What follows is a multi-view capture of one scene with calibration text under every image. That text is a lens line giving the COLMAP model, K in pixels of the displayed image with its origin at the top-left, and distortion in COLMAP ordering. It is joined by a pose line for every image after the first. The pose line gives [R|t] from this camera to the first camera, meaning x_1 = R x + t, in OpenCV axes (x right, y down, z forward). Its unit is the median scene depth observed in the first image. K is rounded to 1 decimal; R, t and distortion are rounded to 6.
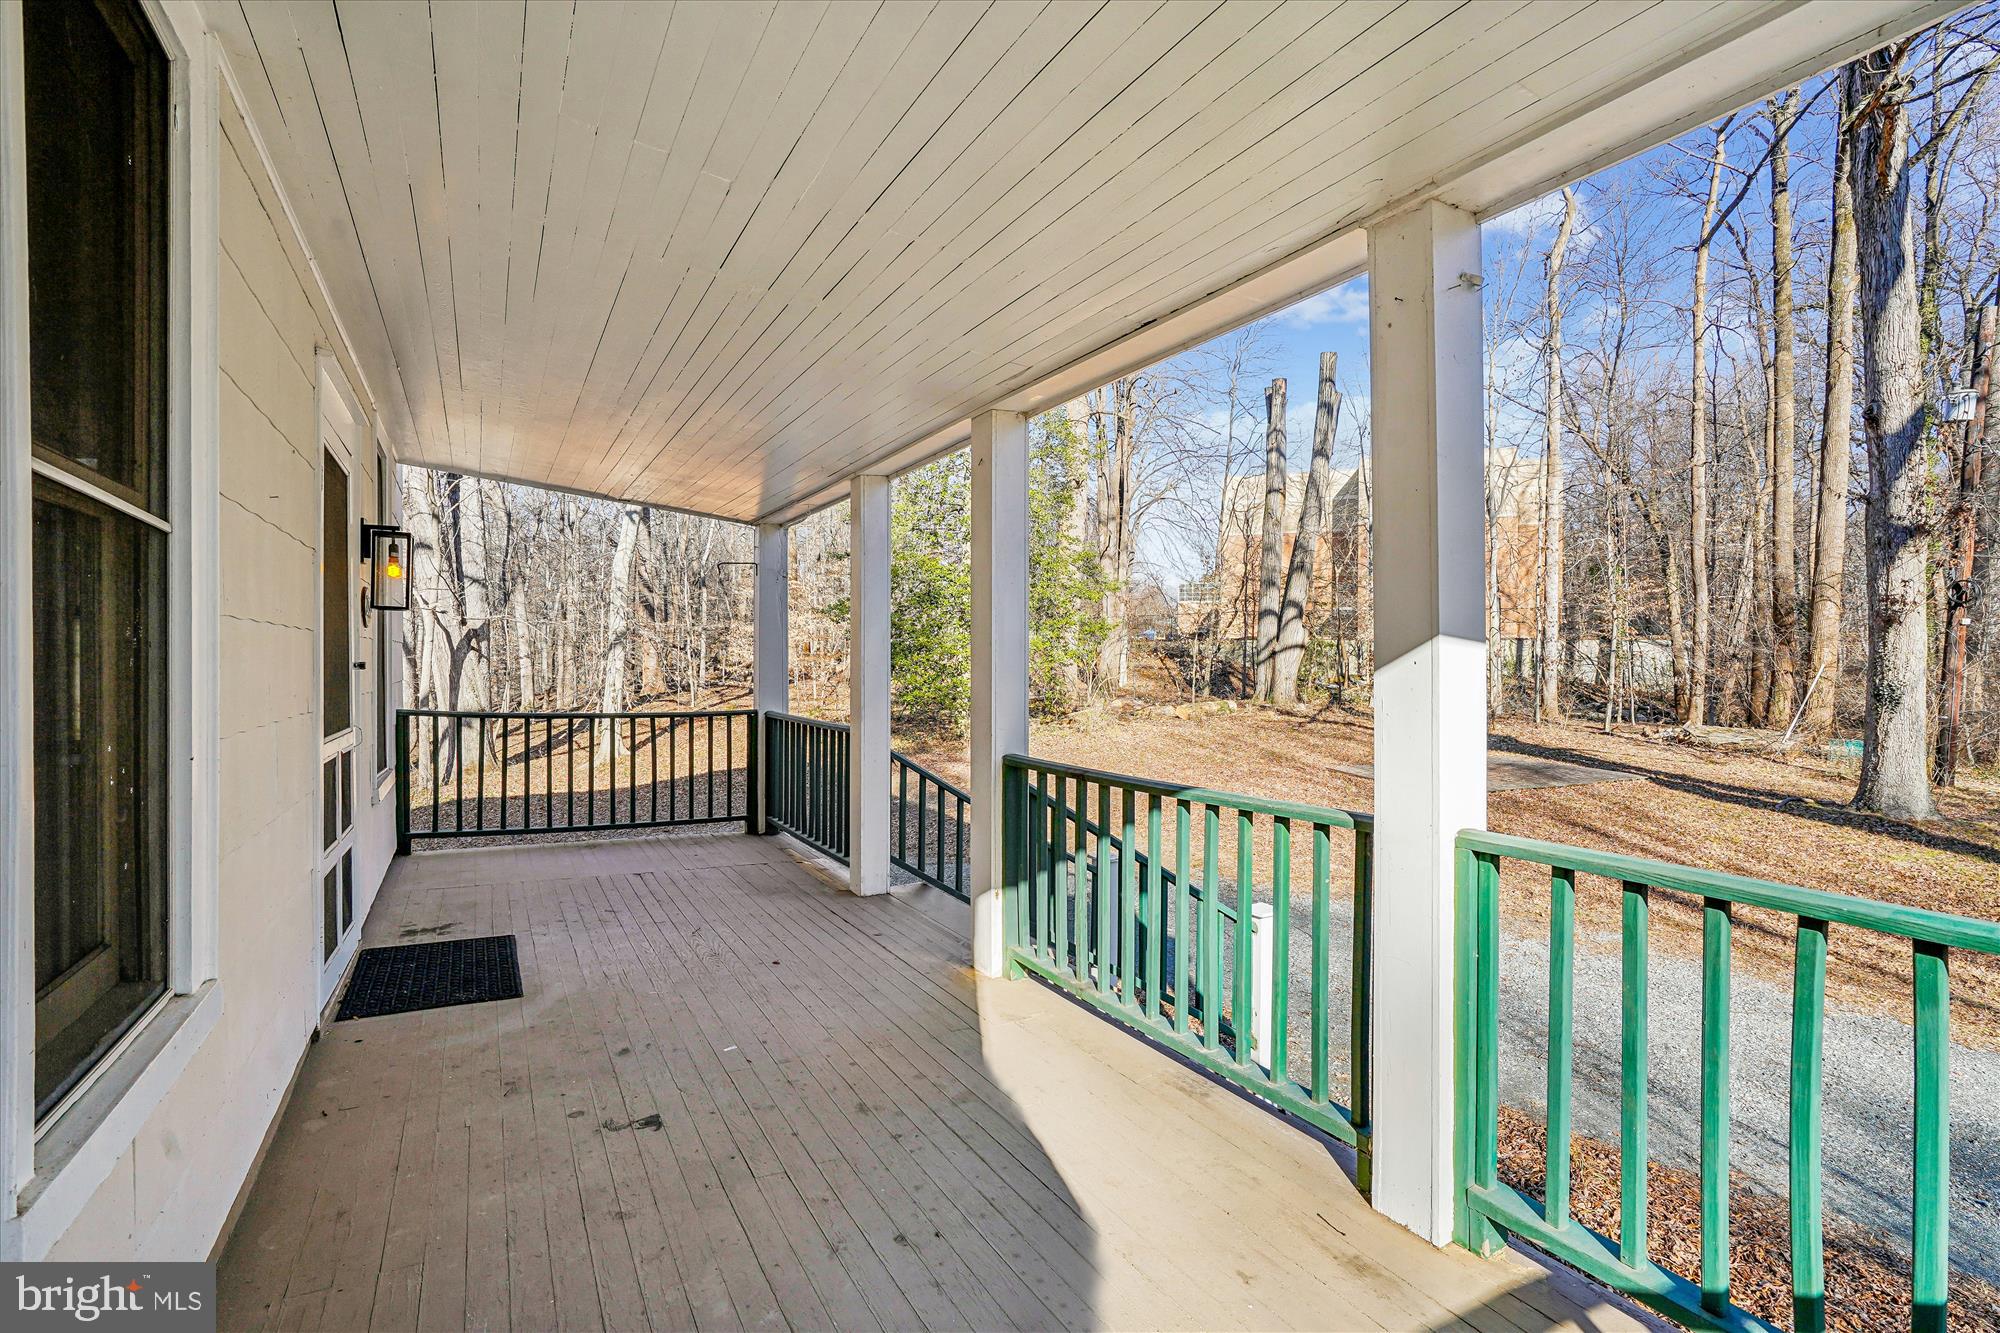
lens RADIAL K [[928.8, 0, 989.2], [0, 928.8, 654.4], [0, 0, 1]] dist [-0.028436, 0.012582]
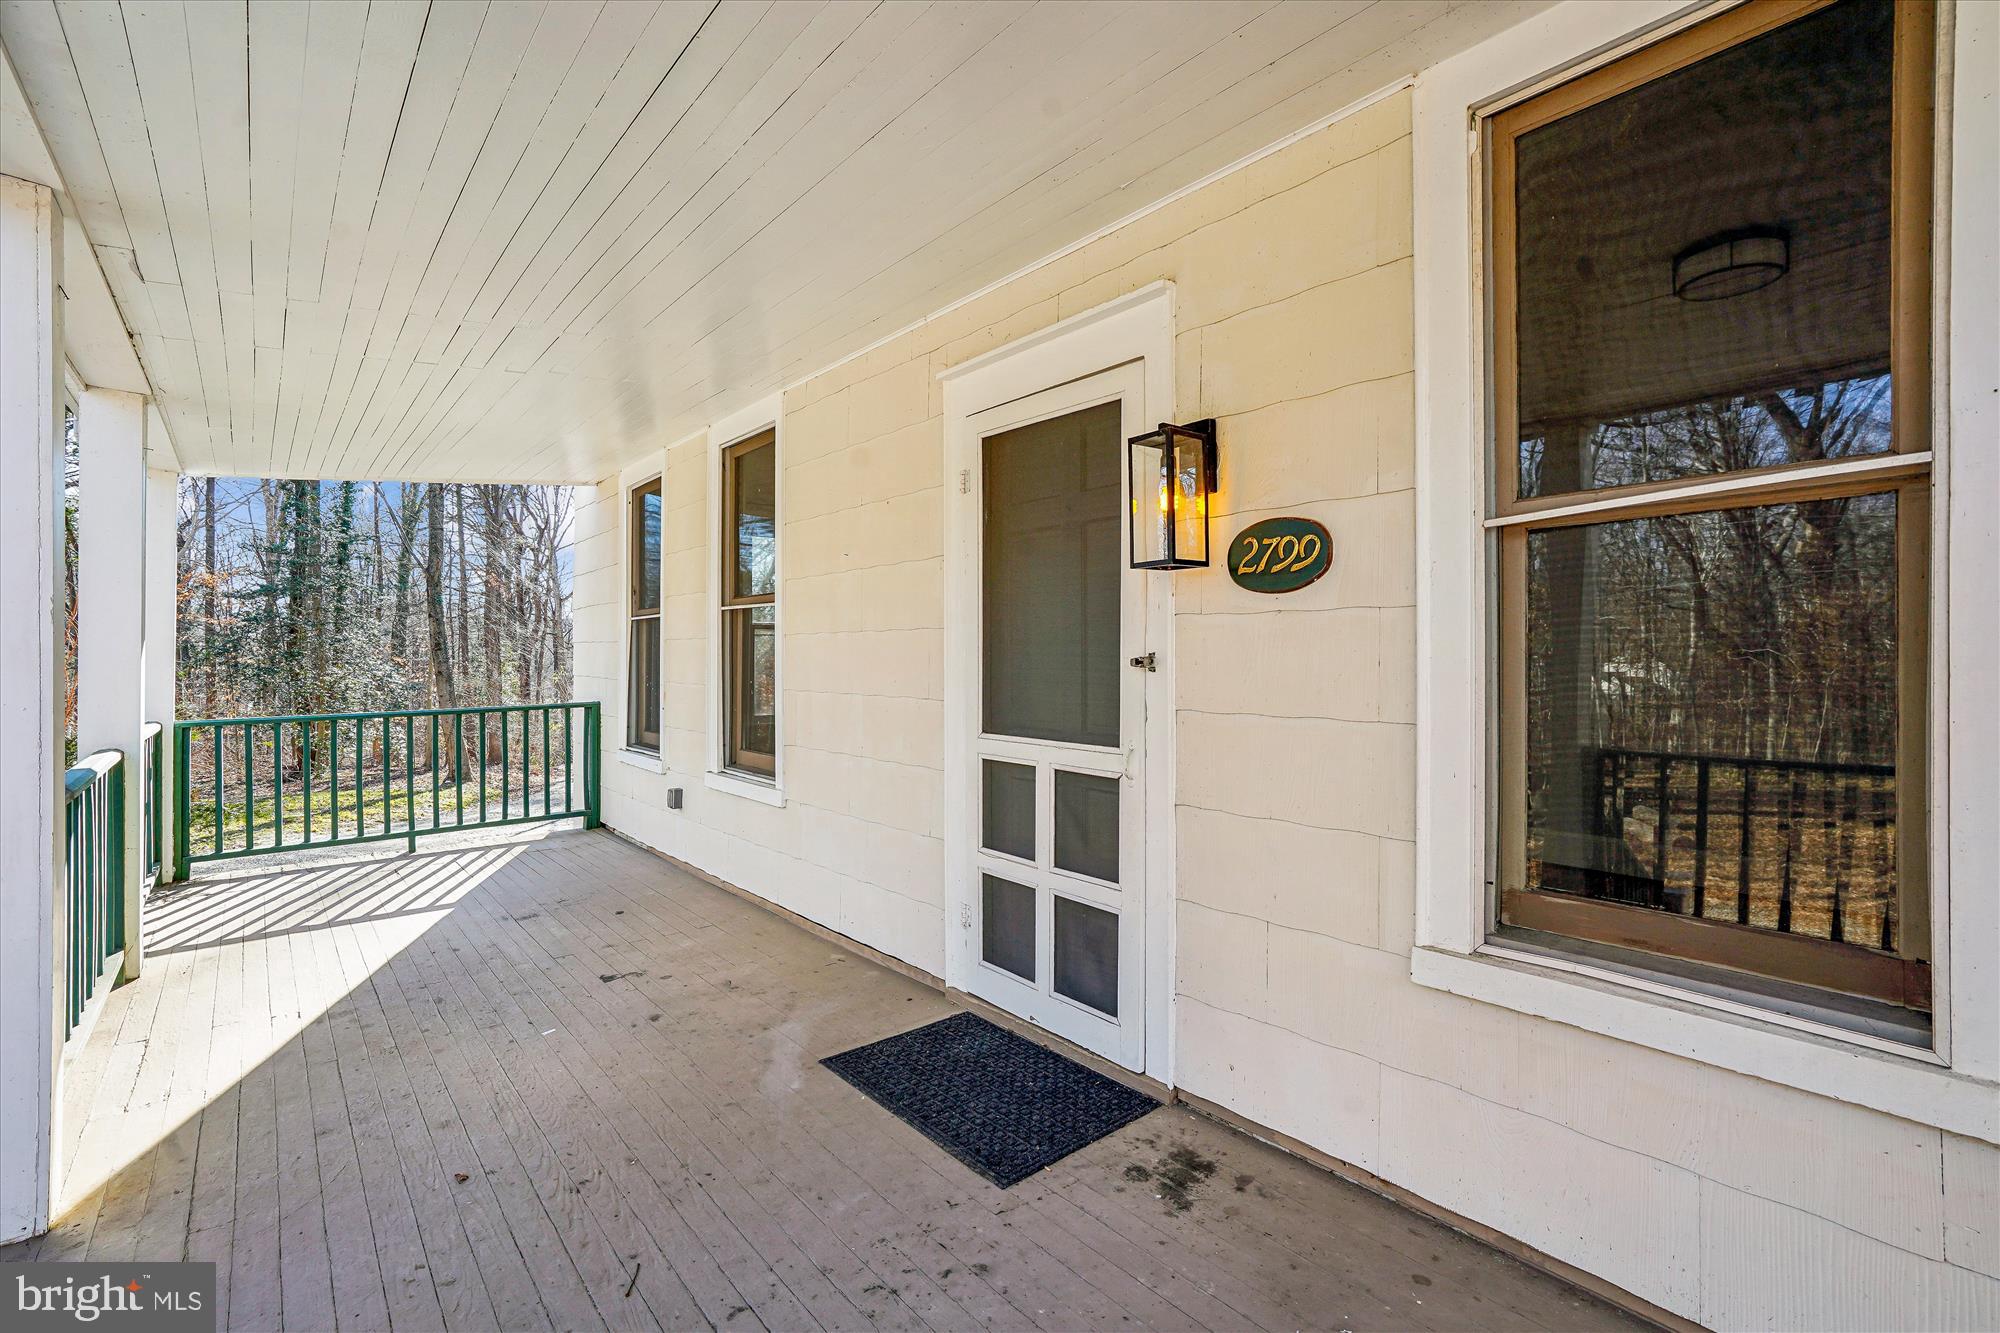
lens RADIAL K [[928.8, 0, 989.2], [0, 928.8, 654.4], [0, 0, 1]] dist [-0.028436, 0.012582]
pose [[-0.985136, -0.009272, -0.171525, -0.614250], [-0.006876, 0.999870, -0.014562, 0.025815], [0.171638, -0.013166, -0.985072, 2.207685]]
